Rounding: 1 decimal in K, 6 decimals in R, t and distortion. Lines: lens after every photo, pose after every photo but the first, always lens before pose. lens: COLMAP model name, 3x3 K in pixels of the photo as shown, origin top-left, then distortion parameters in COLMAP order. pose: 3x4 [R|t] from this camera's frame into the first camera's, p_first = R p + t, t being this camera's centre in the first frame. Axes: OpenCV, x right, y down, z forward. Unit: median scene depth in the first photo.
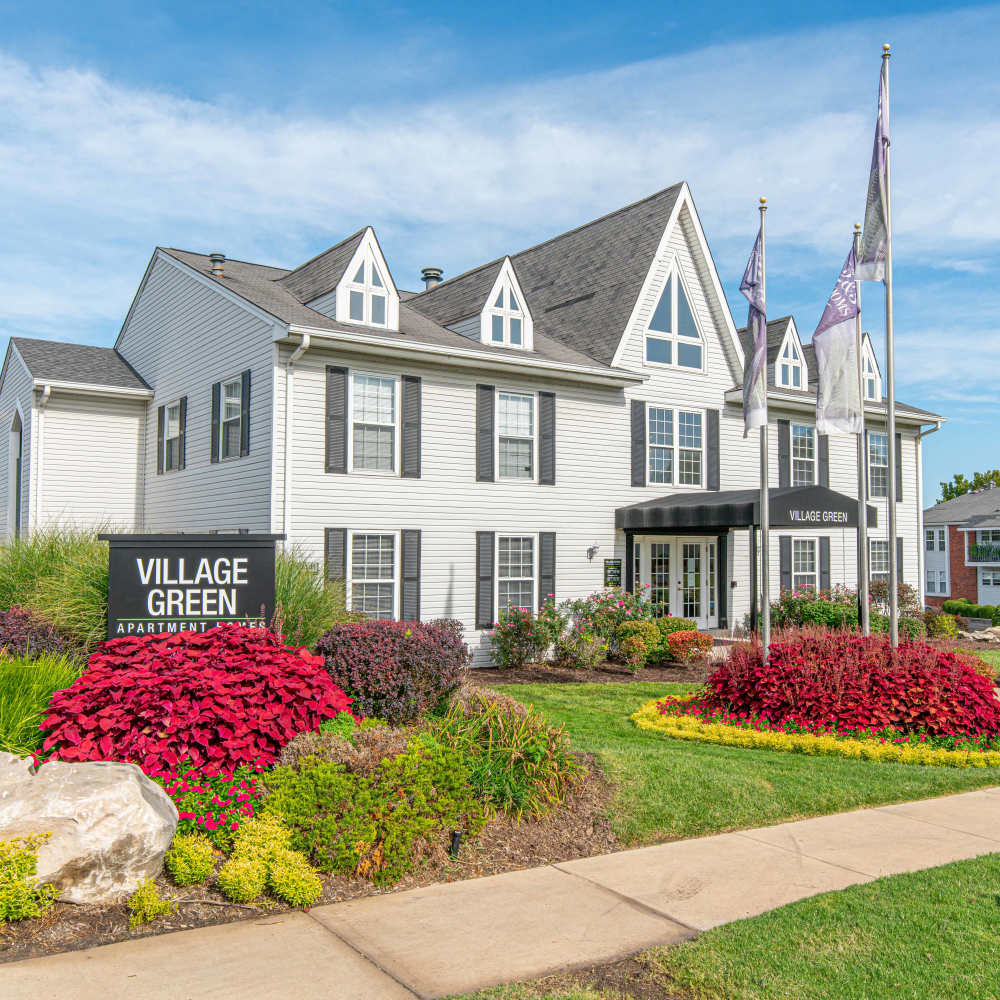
lens RADIAL K [[986.7, 0, 500.0], [0, 986.7, 500.0], [0, 0, 1]] dist [-0.012630, -0.004784]
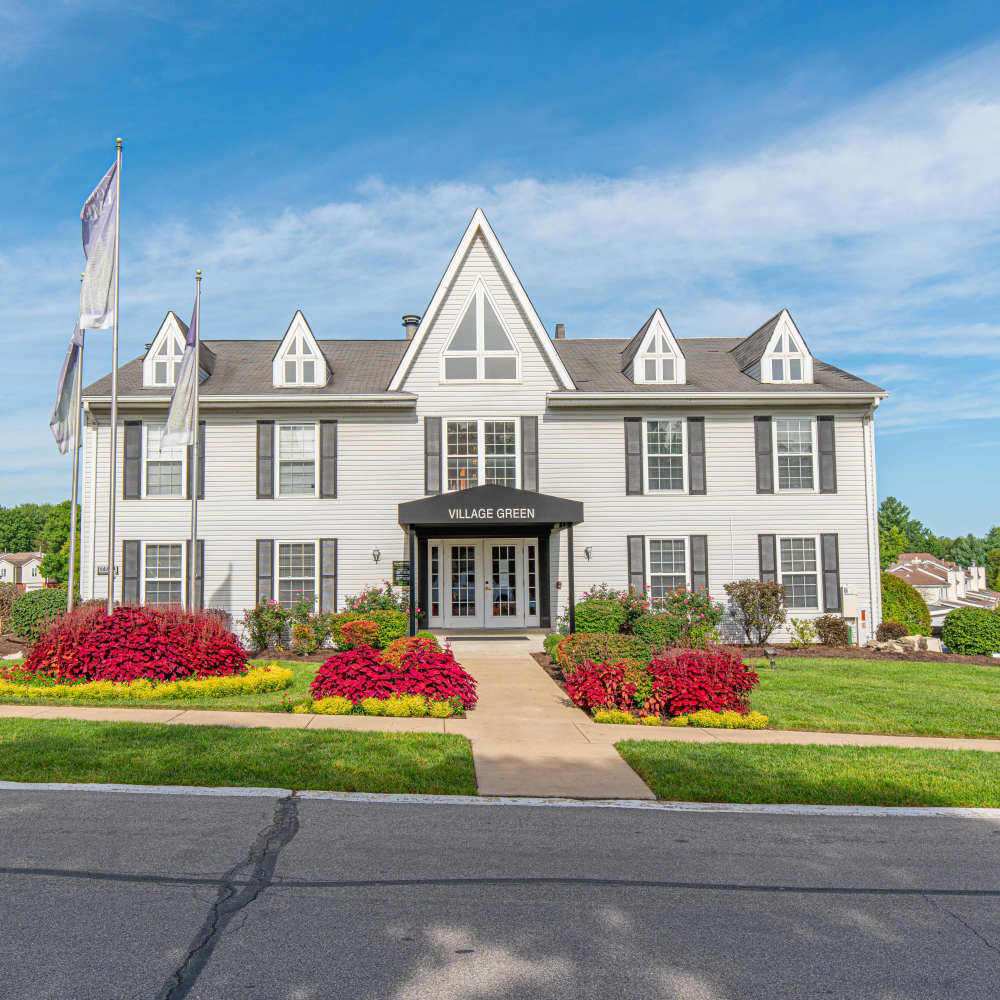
lens RADIAL K [[667.2, 0, 499.9], [0, 667.2, 512.0], [0, 0, 1]] dist [-0.002648, -0.000512]
pose [[0.832260, -0.045492, -0.552516, 0.587398], [0.041426, 0.998944, -0.019848, 0.022556], [0.552836, -0.006370, 0.833266, 0.405367]]
